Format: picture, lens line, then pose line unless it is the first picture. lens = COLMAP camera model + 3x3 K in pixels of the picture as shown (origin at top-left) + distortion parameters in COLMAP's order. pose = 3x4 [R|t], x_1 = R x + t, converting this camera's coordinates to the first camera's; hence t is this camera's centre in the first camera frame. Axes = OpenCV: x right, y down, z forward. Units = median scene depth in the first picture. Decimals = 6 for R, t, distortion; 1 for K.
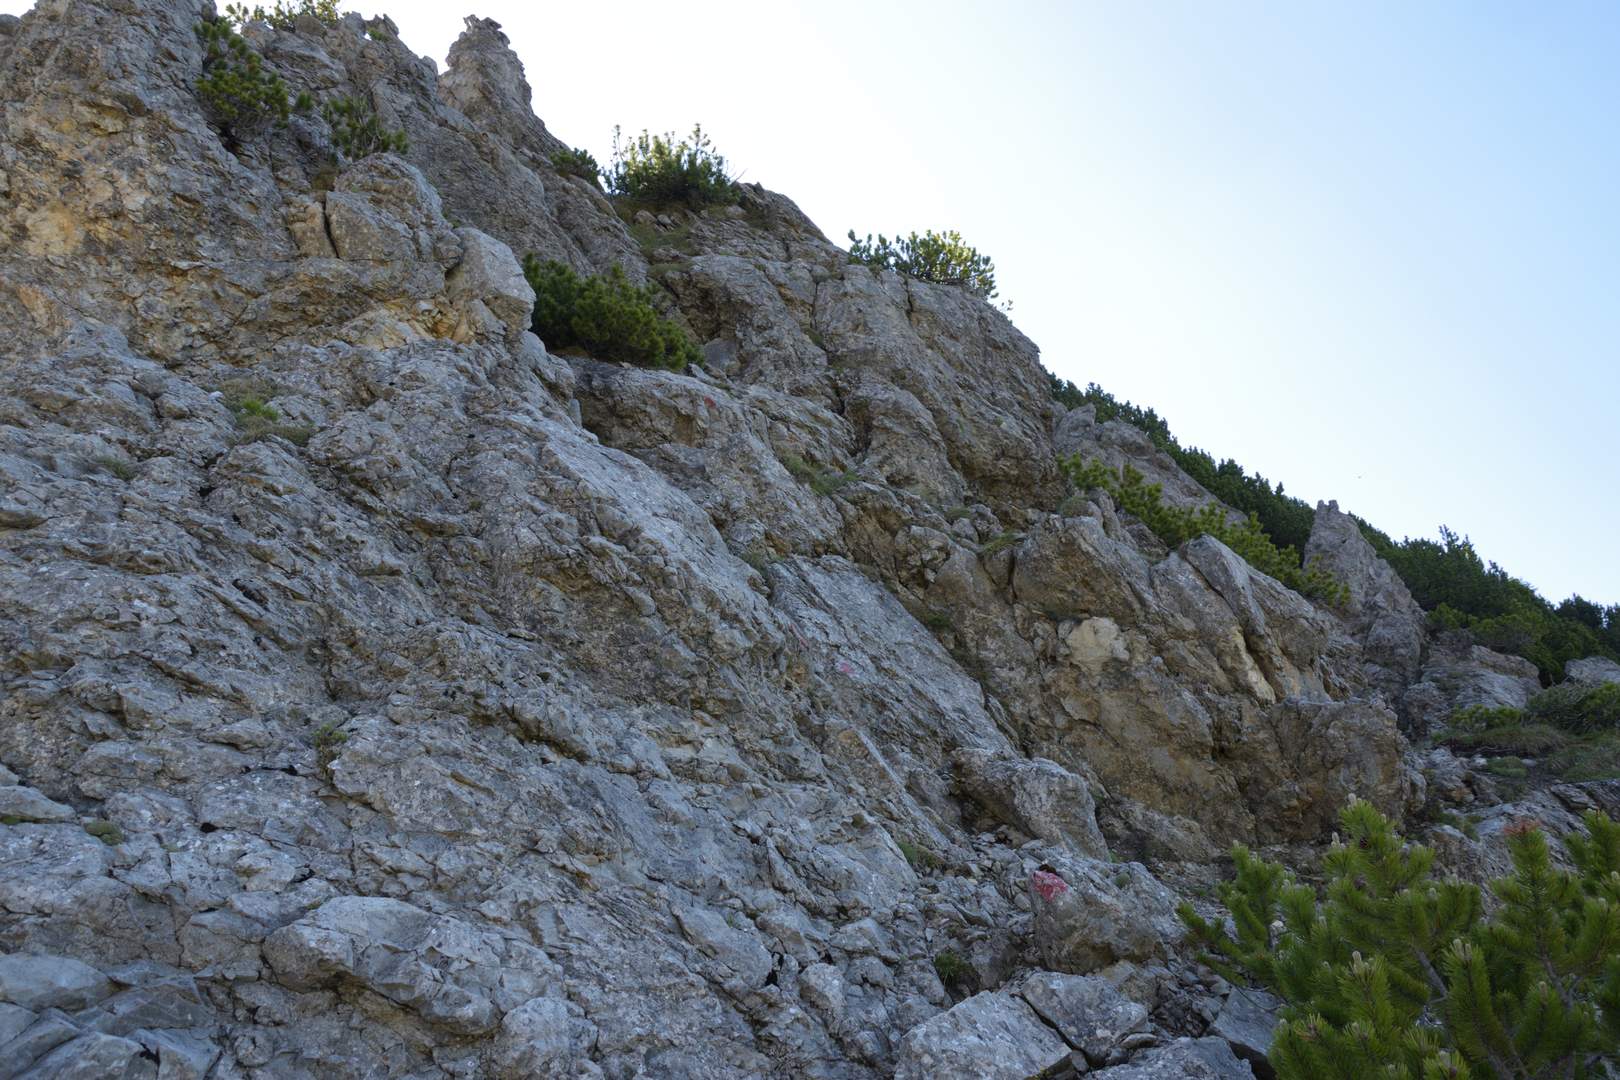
lens RADIAL K [[1243.2, 0, 810.0], [0, 1243.2, 540.0], [0, 0, 1]] dist [-0.082636, 0.007803]
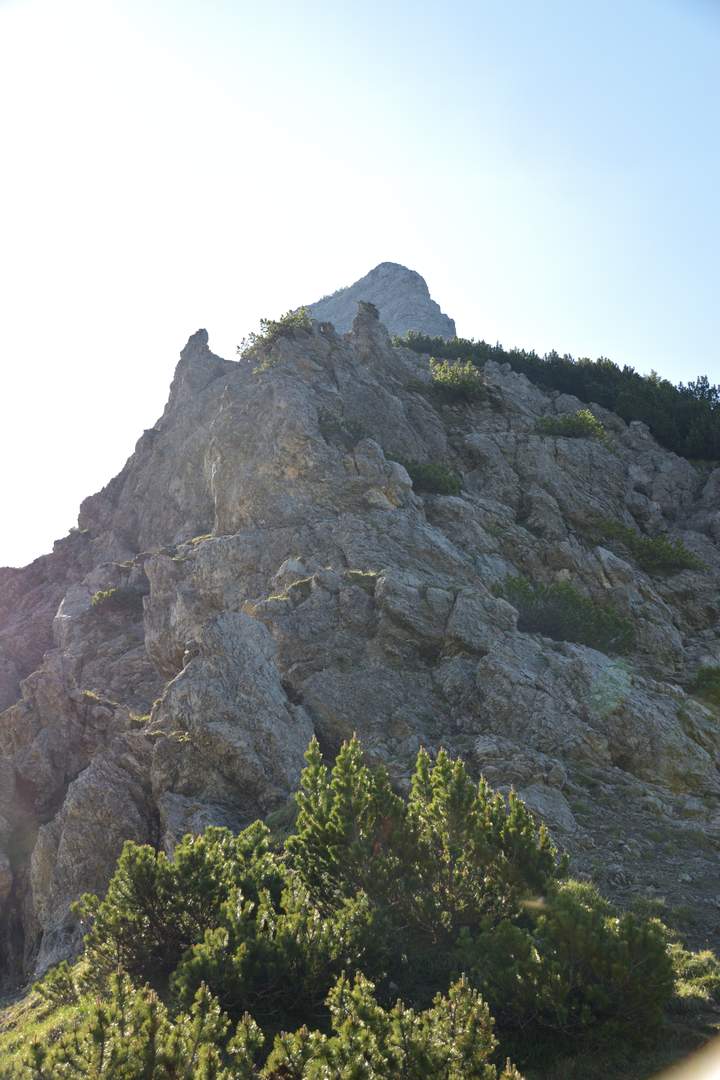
lens RADIAL K [[1554.8, 0, 360.0], [0, 1554.8, 540.0], [0, 0, 1]] dist [0.148594, 0.706004]
pose [[0.979553, -0.015225, -0.200611, 0.533162], [0.011721, 0.999757, -0.018643, 0.052320], [0.200846, 0.015911, 0.979494, -3.462173]]
